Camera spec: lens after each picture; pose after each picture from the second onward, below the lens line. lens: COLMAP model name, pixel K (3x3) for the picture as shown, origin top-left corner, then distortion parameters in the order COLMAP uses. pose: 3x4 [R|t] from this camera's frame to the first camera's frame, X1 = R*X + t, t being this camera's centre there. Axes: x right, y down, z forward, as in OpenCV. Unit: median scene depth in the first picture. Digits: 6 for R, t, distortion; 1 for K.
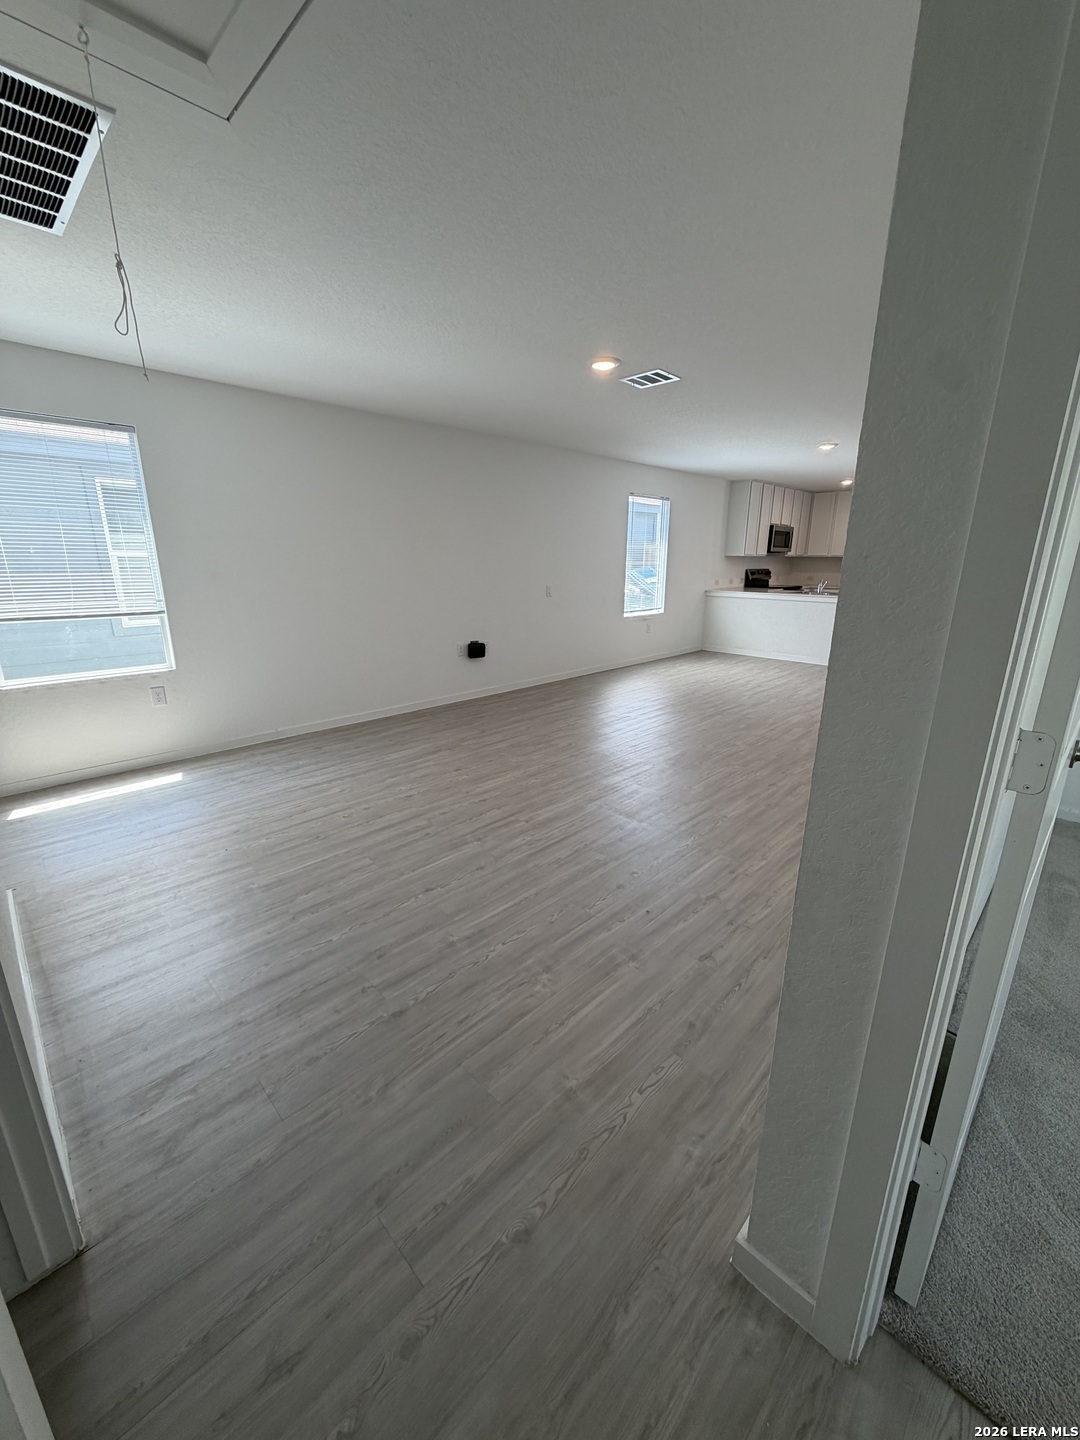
lens RADIAL K [[581.3, 0, 533.4], [0, 581.3, 679.3], [0, 0, 1]] dist [0.000962, 0.000001]
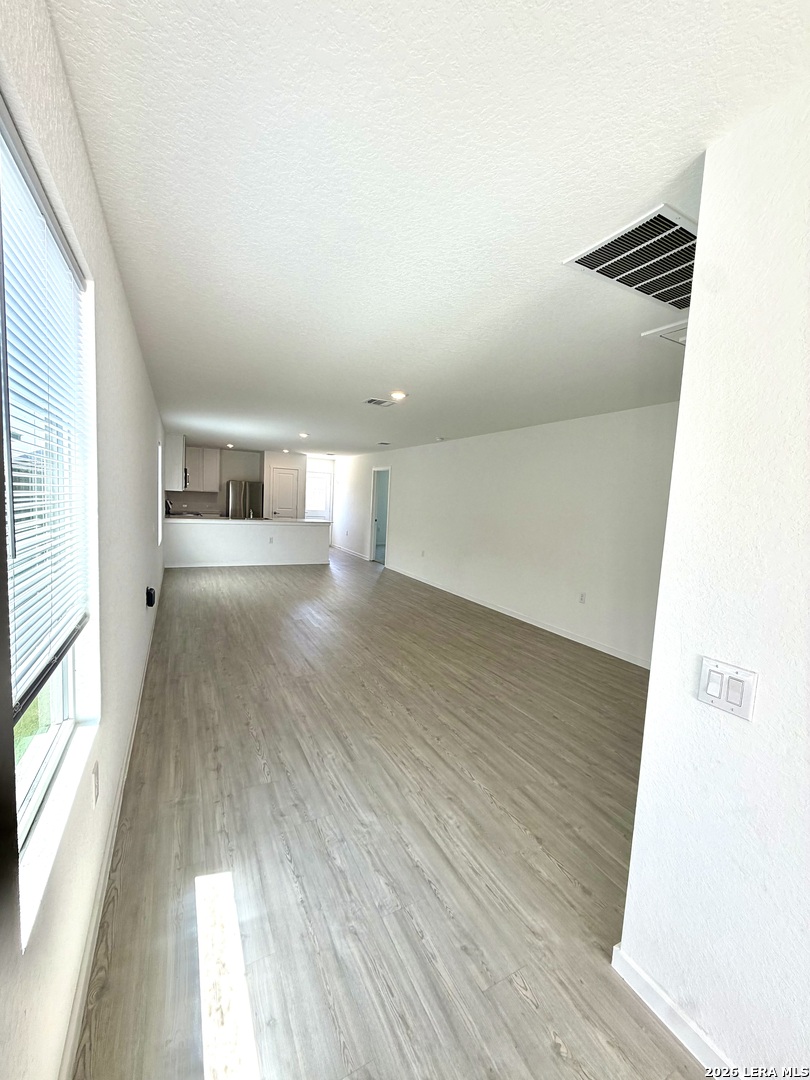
lens RADIAL K [[425.8, 0, 393.8], [0, 425.8, 535.2], [0, 0, 1]] dist [-0.003984, 0.000120]
pose [[0.311063, -0.072812, 0.947596, -0.969630], [0.147997, 0.988609, 0.027381, -0.174721], [-0.938795, 0.131724, 0.318295, 0.653931]]
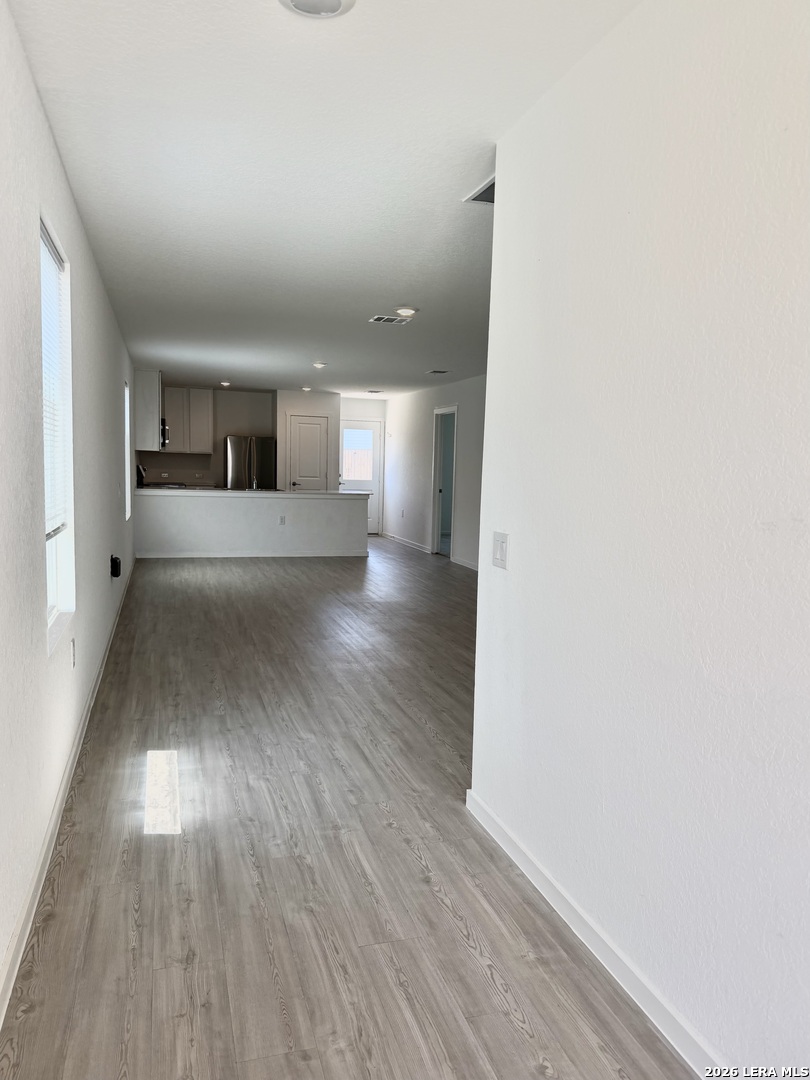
lens RADIAL K [[776.1, 0, 405.0], [0, 776.1, 540.0], [0, 0, 1]] dist [0.056331, -0.053837]
pose [[0.466433, -0.076724, 0.881223, -1.333282], [0.154663, 0.987959, 0.004153, -0.049926], [-0.870931, 0.134355, 0.472682, 0.258005]]
